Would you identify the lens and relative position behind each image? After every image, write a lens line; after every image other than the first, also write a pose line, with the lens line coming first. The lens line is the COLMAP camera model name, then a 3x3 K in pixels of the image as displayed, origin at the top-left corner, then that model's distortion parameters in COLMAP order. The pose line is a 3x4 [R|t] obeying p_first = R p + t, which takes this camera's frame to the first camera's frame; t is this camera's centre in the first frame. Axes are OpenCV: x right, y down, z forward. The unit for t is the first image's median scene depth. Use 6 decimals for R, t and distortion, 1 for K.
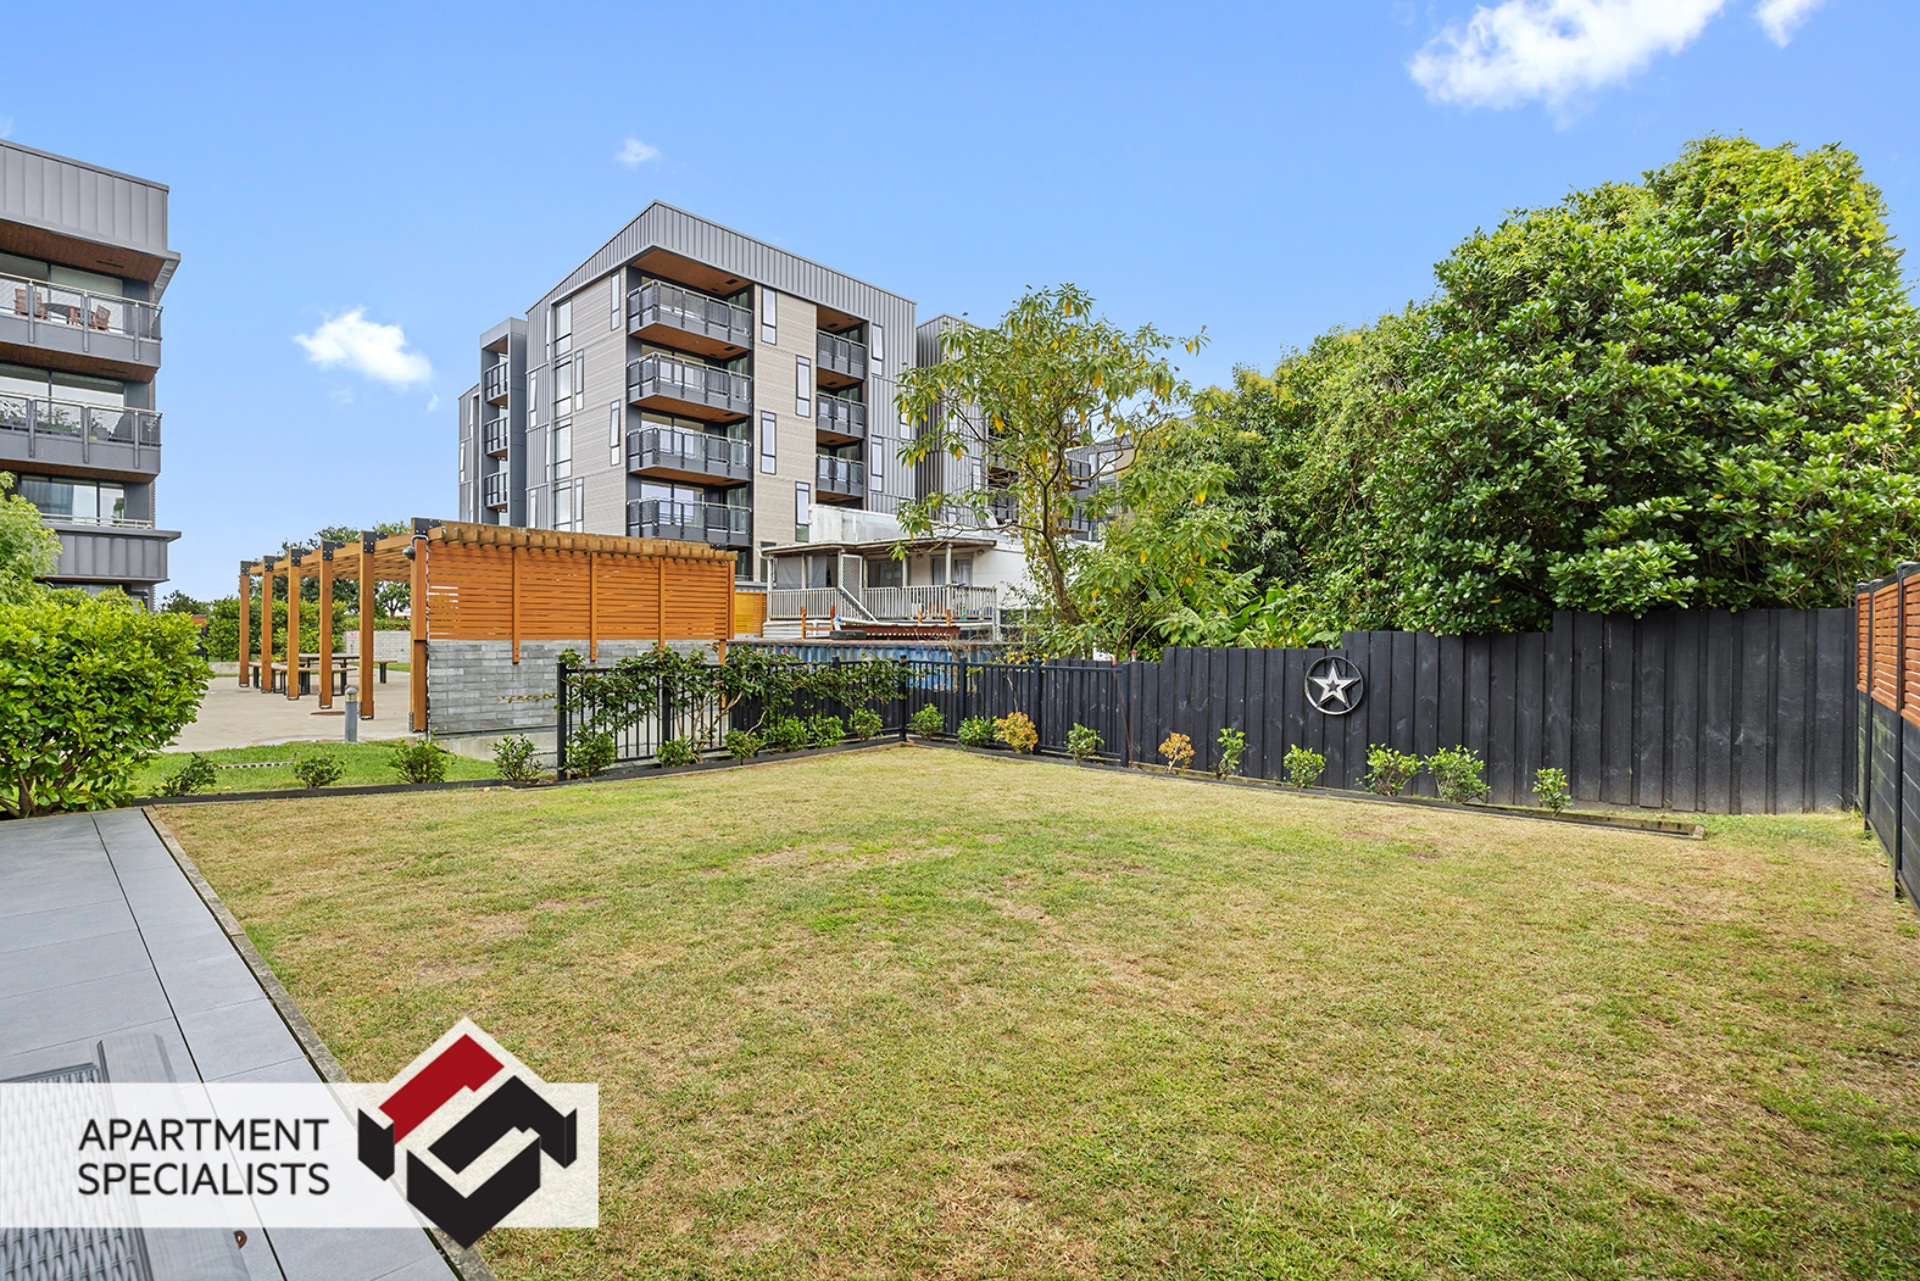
lens RADIAL K [[895.7, 0, 961.7], [0, 895.7, 641.1], [0, 0, 1]] dist [-0.003463, 0.000385]
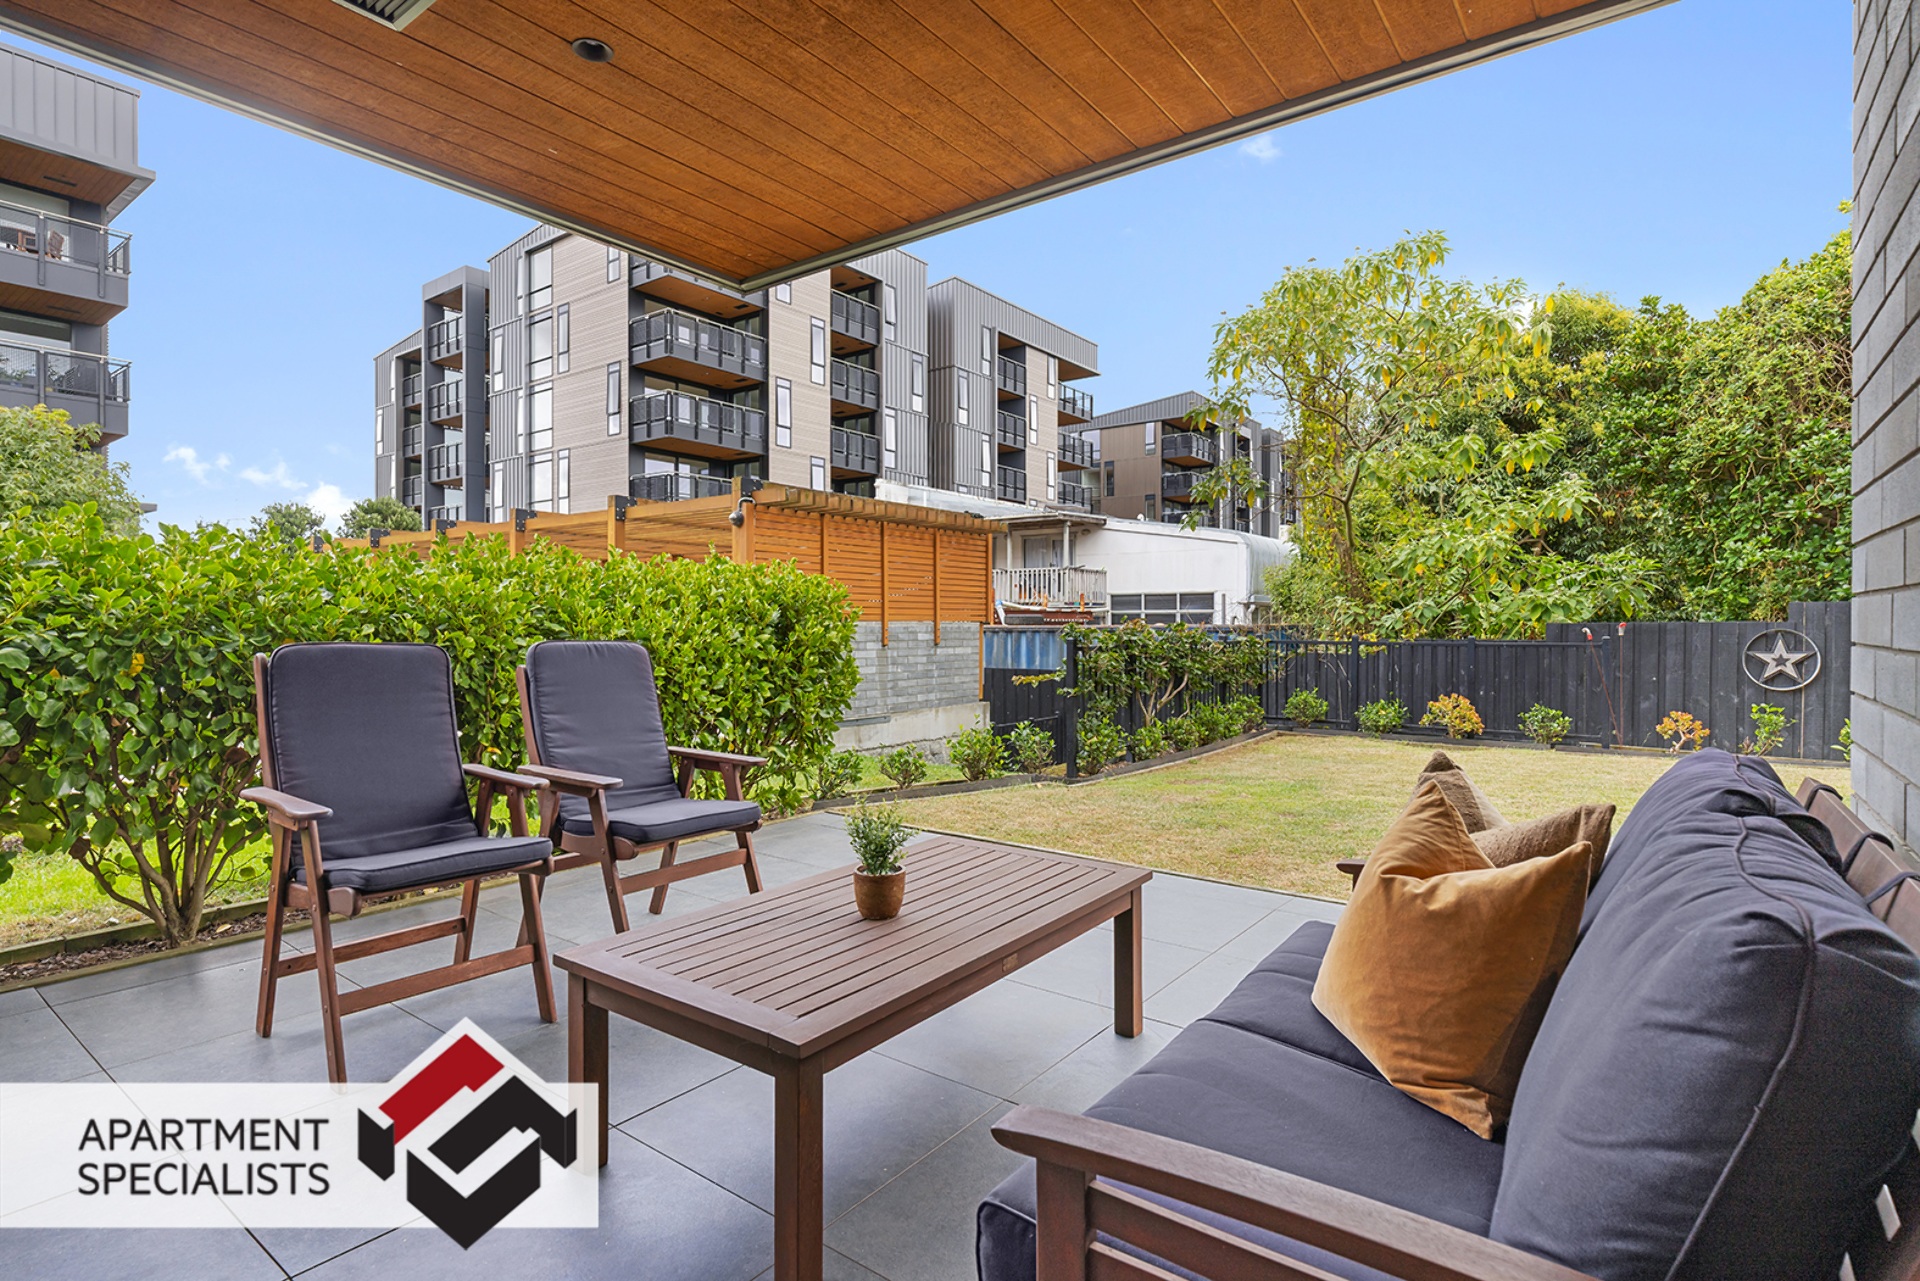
lens RADIAL K [[965.6, 0, 955.0], [0, 965.6, 634.7], [0, 0, 1]] dist [0.001247, -0.000114]
pose [[0.995156, -0.008466, 0.097948, -0.143984], [0.008617, 0.999962, -0.001116, 0.004246], [-0.097935, 0.001955, 0.995191, 0.018117]]
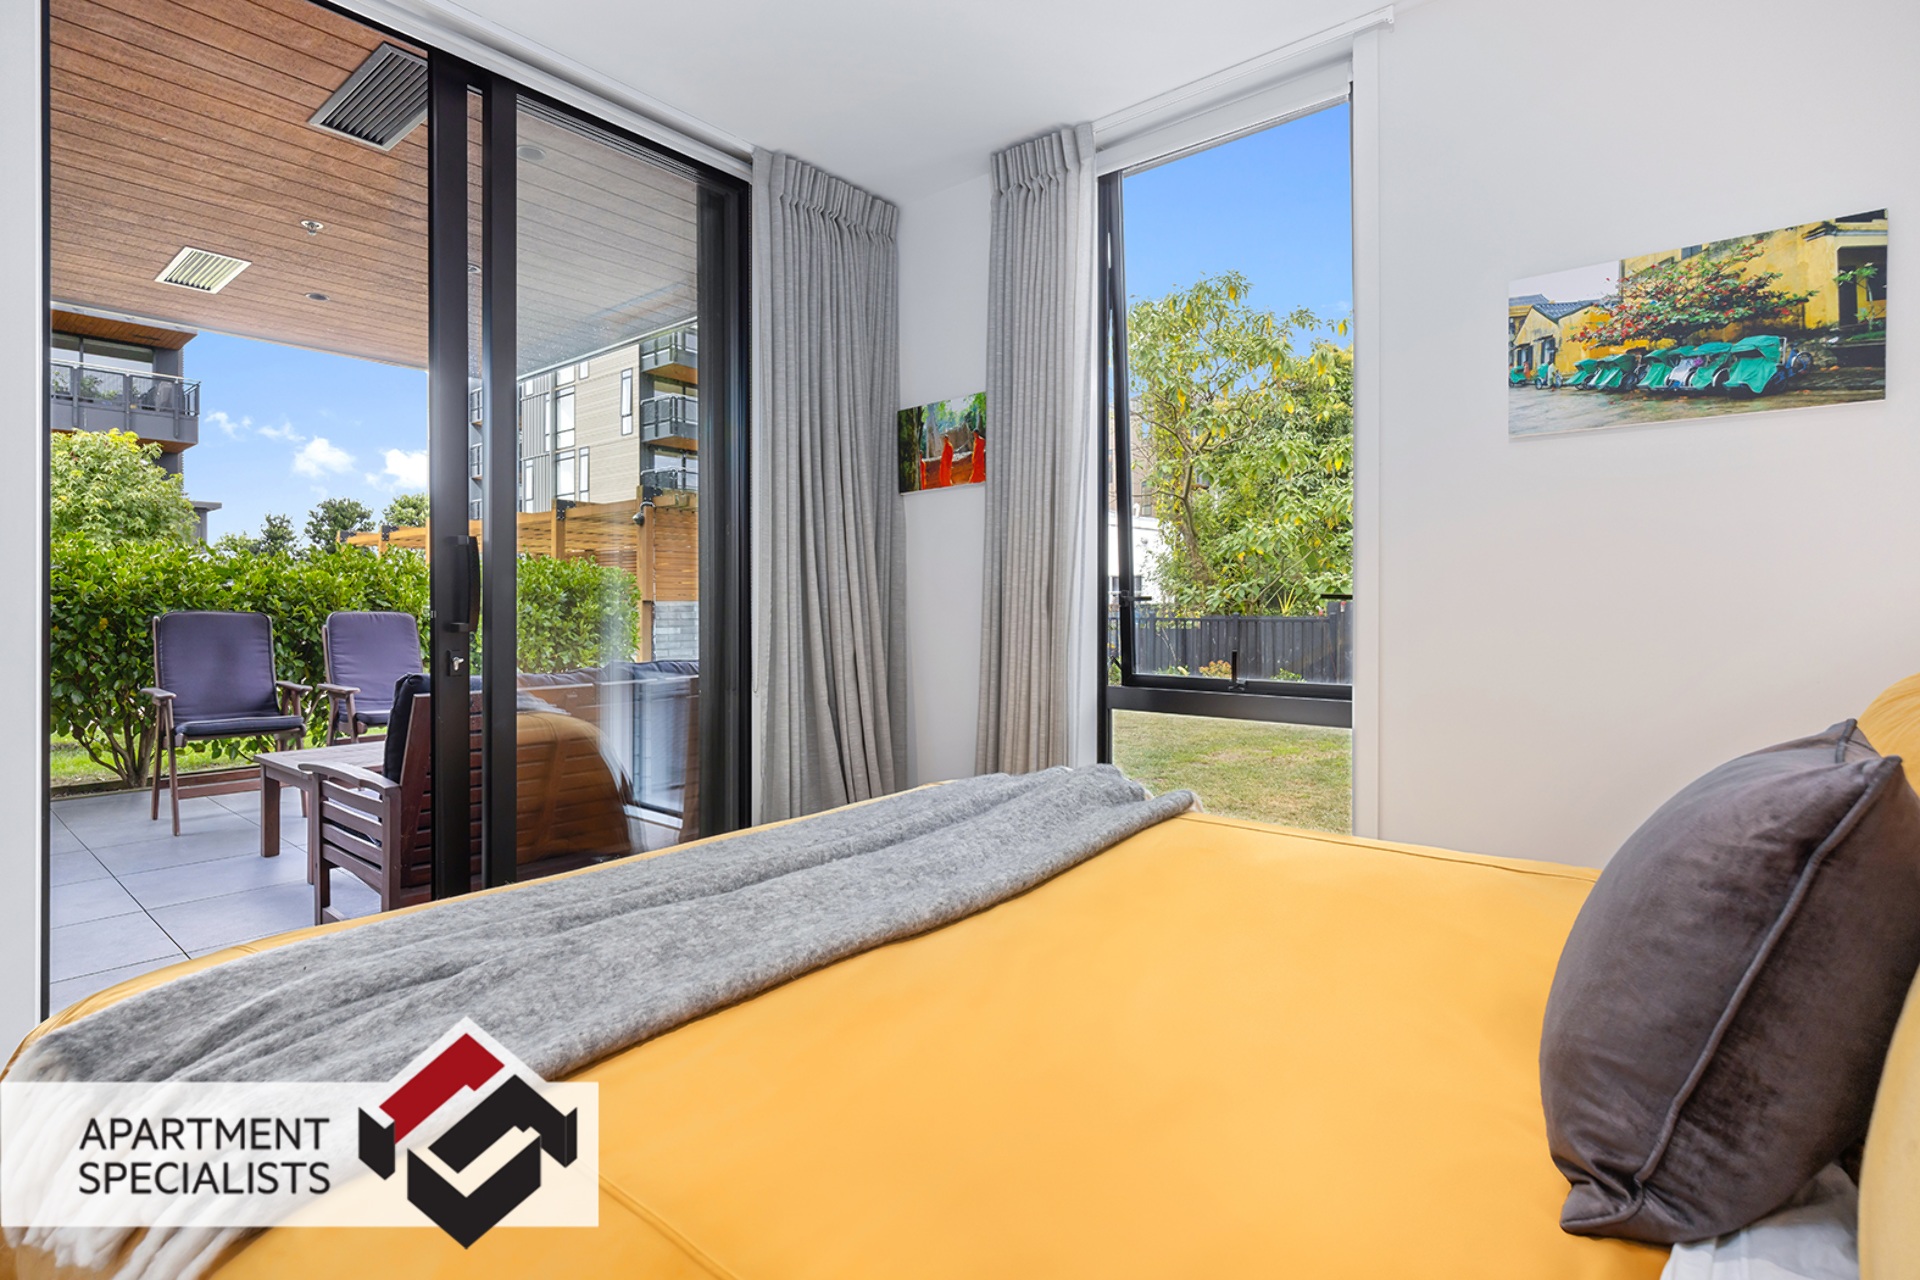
lens RADIAL K [[935.4, 0, 940.9], [0, 935.4, 611.3], [0, 0, 1]] dist [0.003367, -0.001283]
pose [[0.999000, -0.009270, 0.043740, -0.088423], [0.009544, 0.999936, -0.006055, 0.006123], [-0.043681, 0.006466, 0.999025, -0.036539]]
